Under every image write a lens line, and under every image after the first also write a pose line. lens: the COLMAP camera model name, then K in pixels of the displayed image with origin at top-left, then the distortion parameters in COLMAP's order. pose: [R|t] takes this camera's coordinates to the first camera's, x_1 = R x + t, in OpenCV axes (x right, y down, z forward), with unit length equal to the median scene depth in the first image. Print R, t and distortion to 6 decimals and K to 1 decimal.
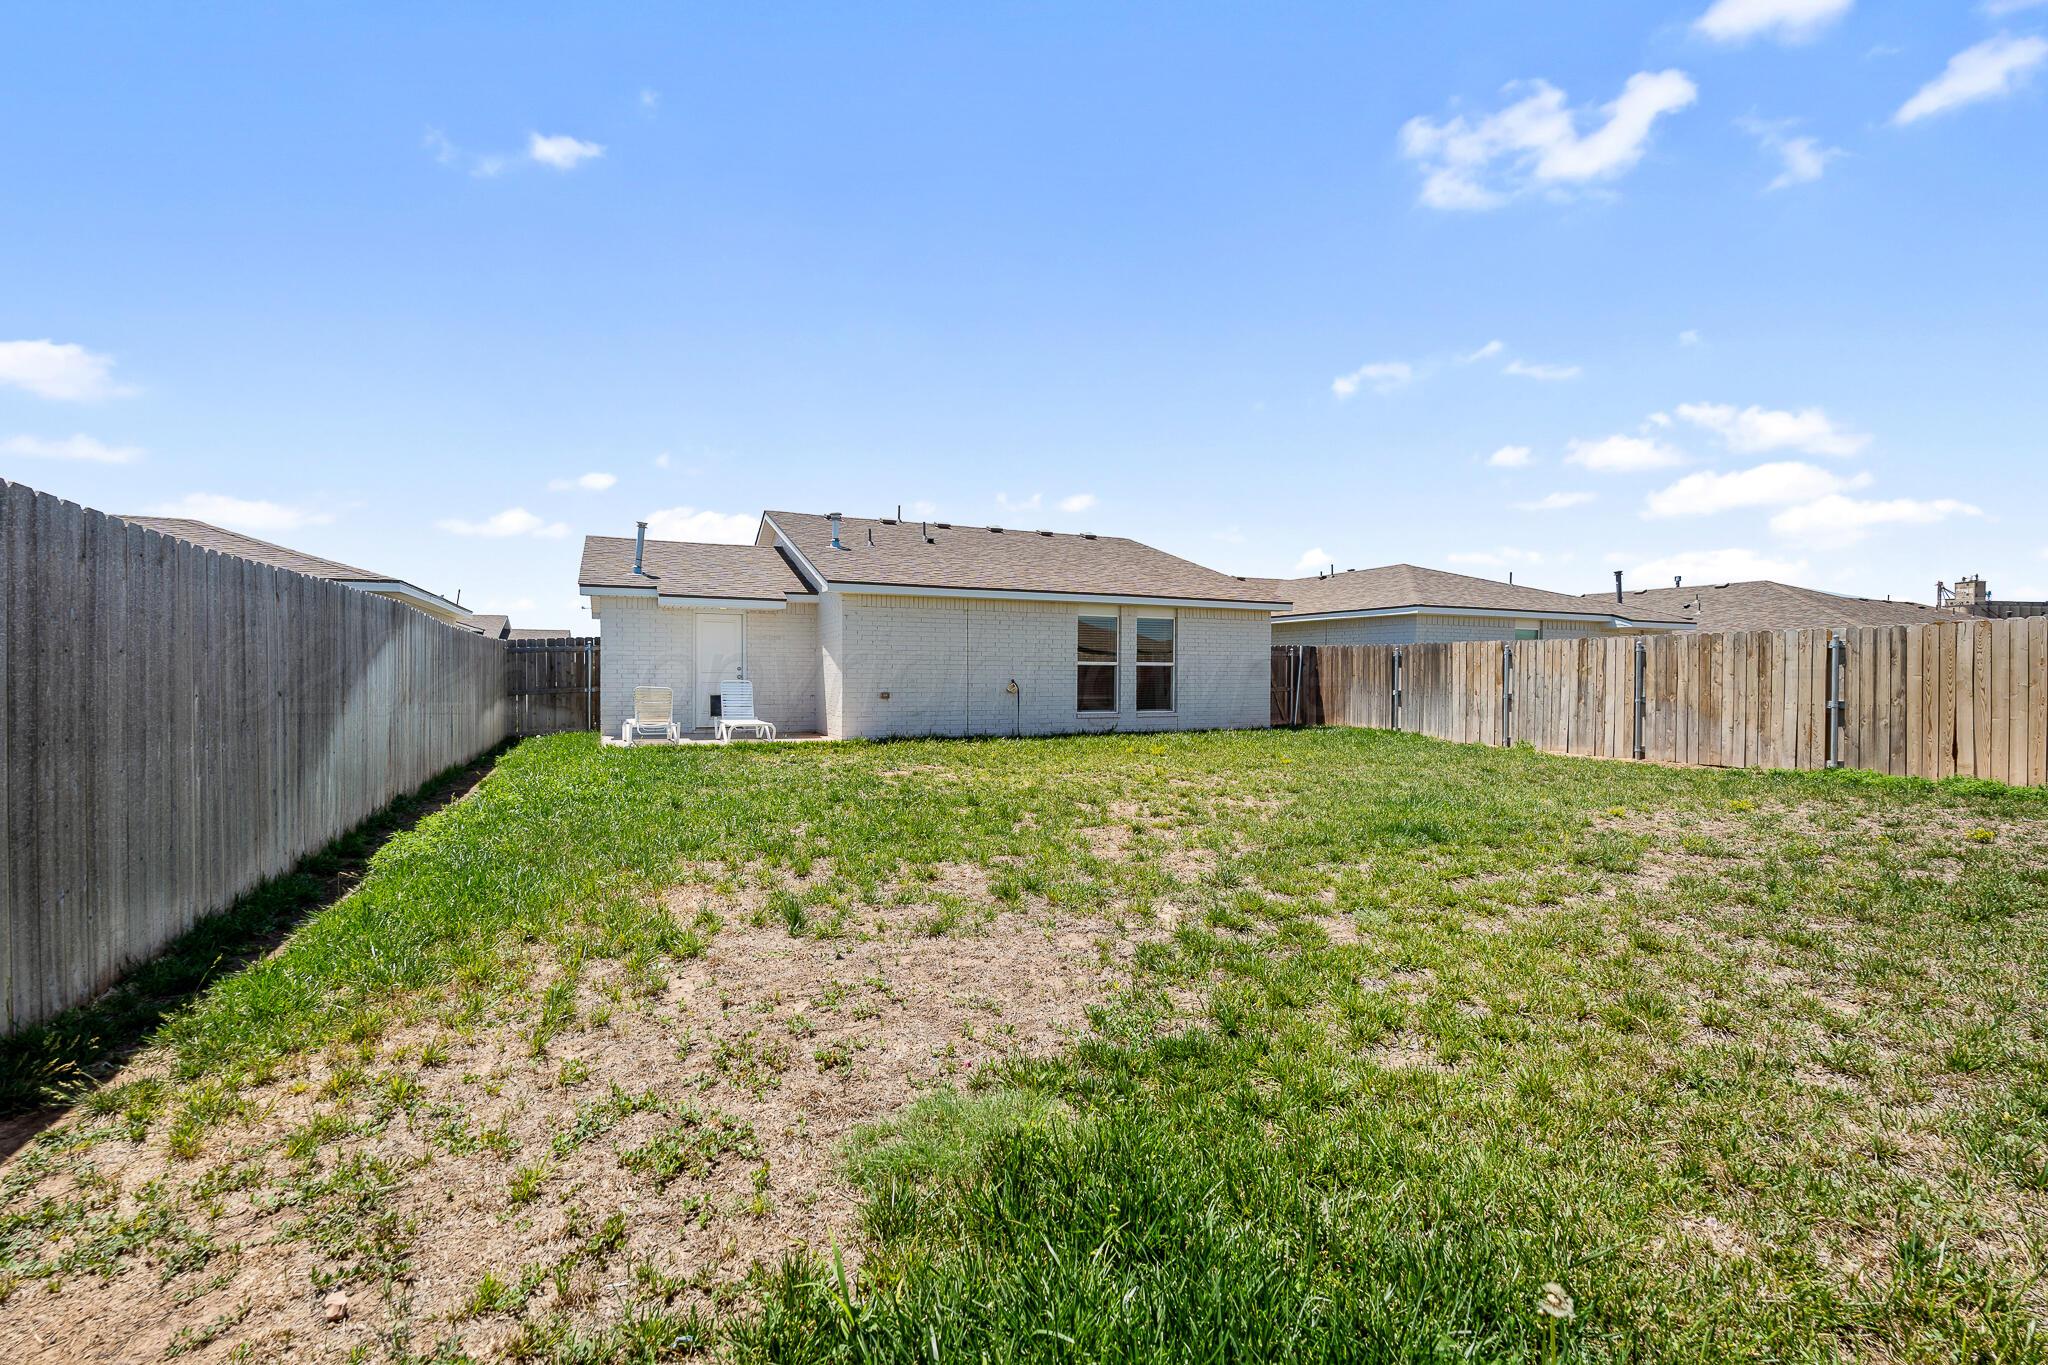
lens RADIAL K [[907.5, 0, 1027.0], [0, 907.5, 681.9], [0, 0, 1]] dist [-0.003020, 0.000002]
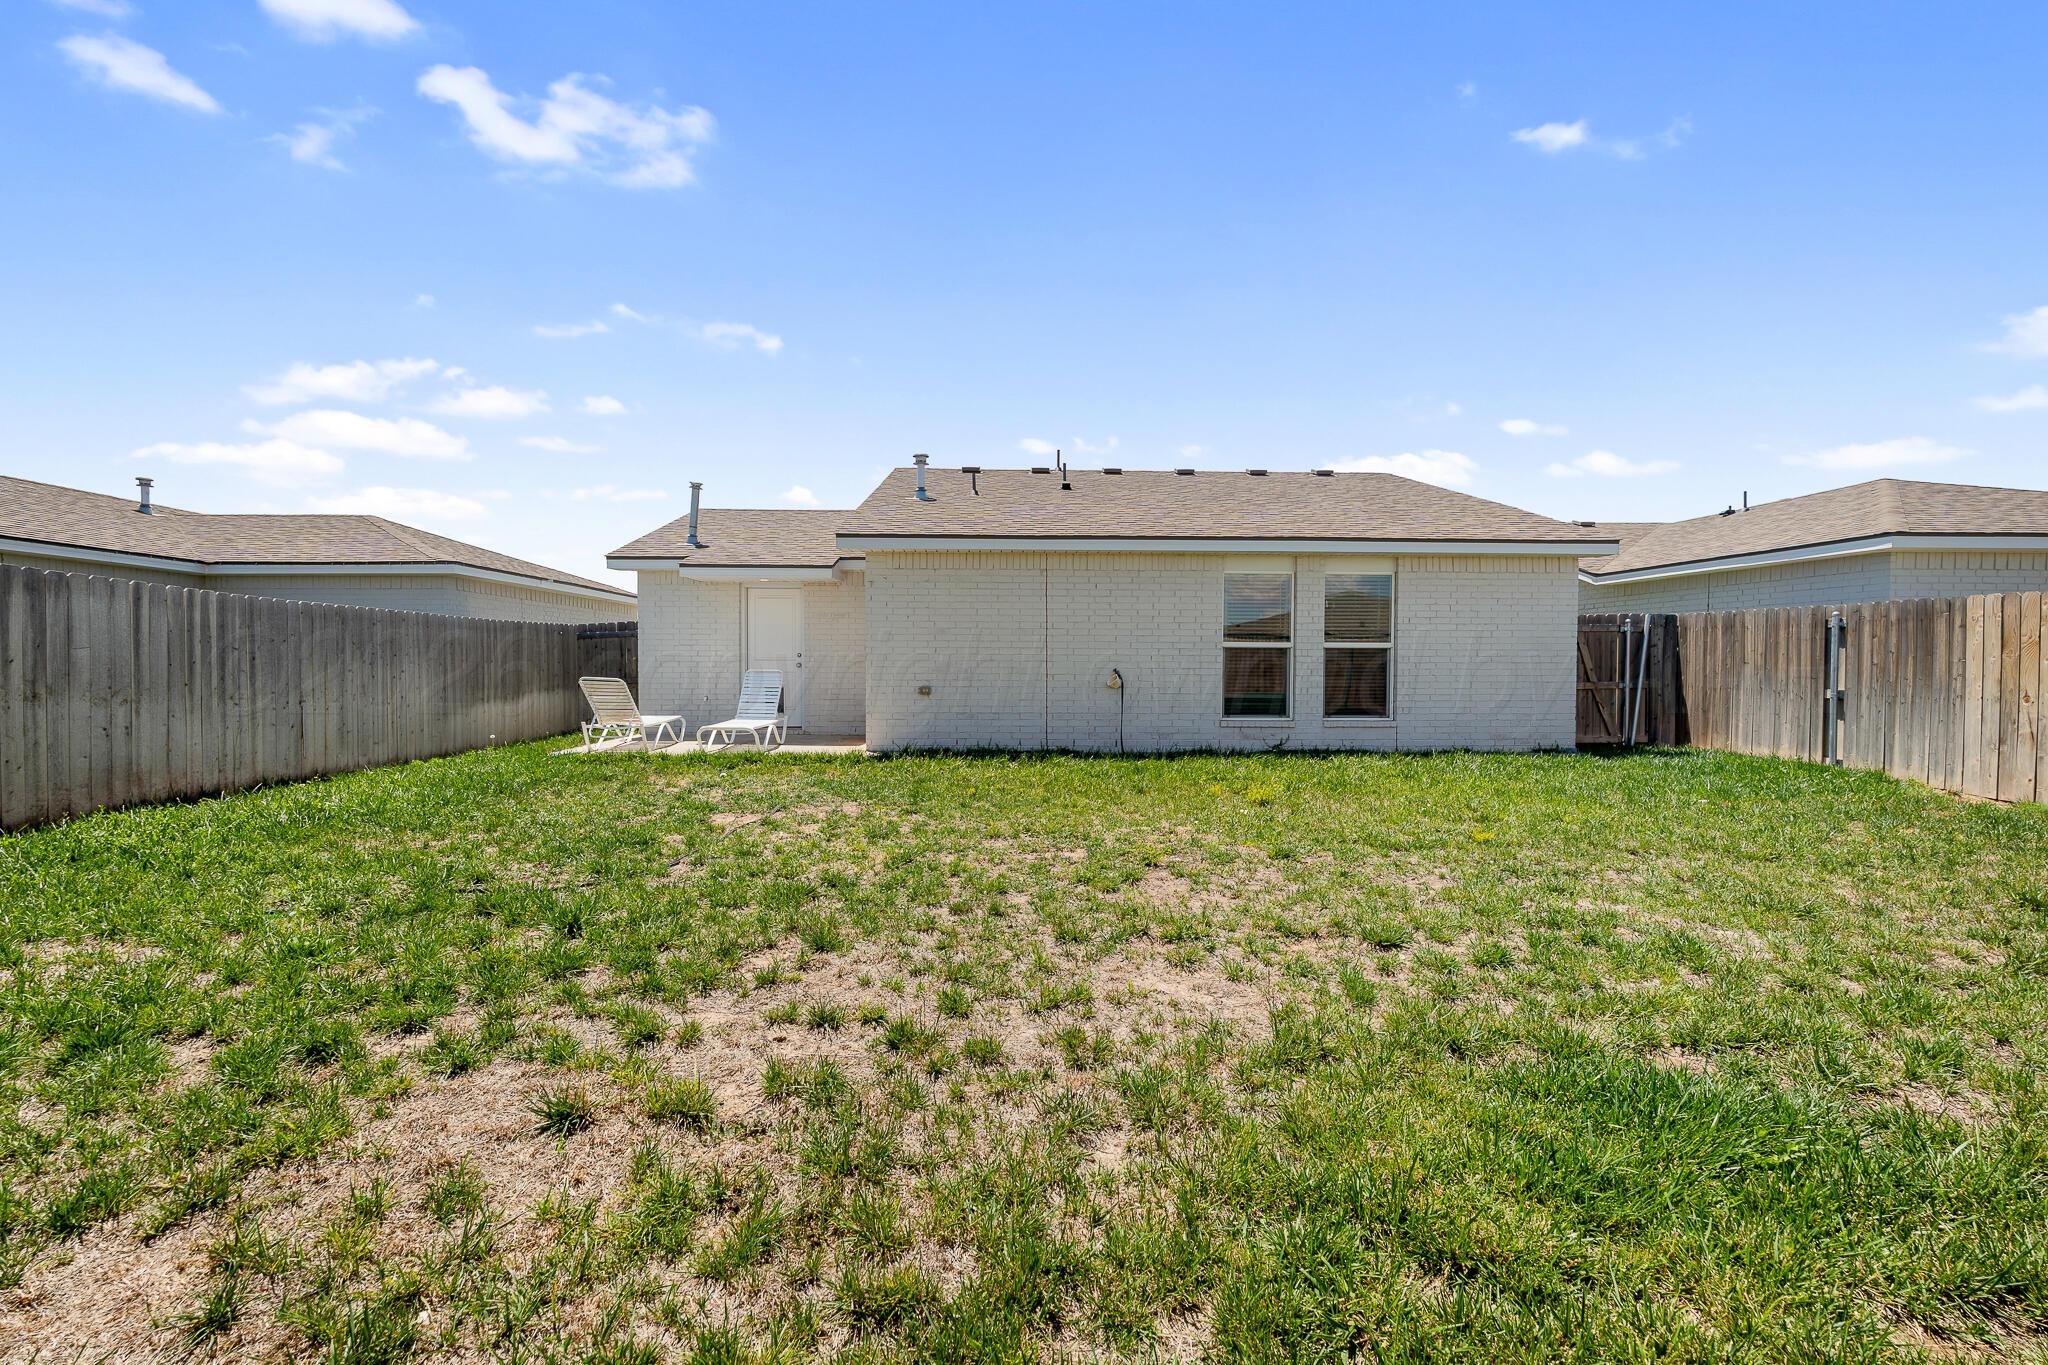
lens RADIAL K [[907.5, 0, 1020.8], [0, 907.5, 682.2], [0, 0, 1]] dist [-0.003020, 0.000002]
pose [[0.922128, 0.006586, -0.386830, 0.170130], [-0.002390, 0.999933, 0.011326, -0.000222], [0.386879, -0.009519, 0.922082, 0.315298]]
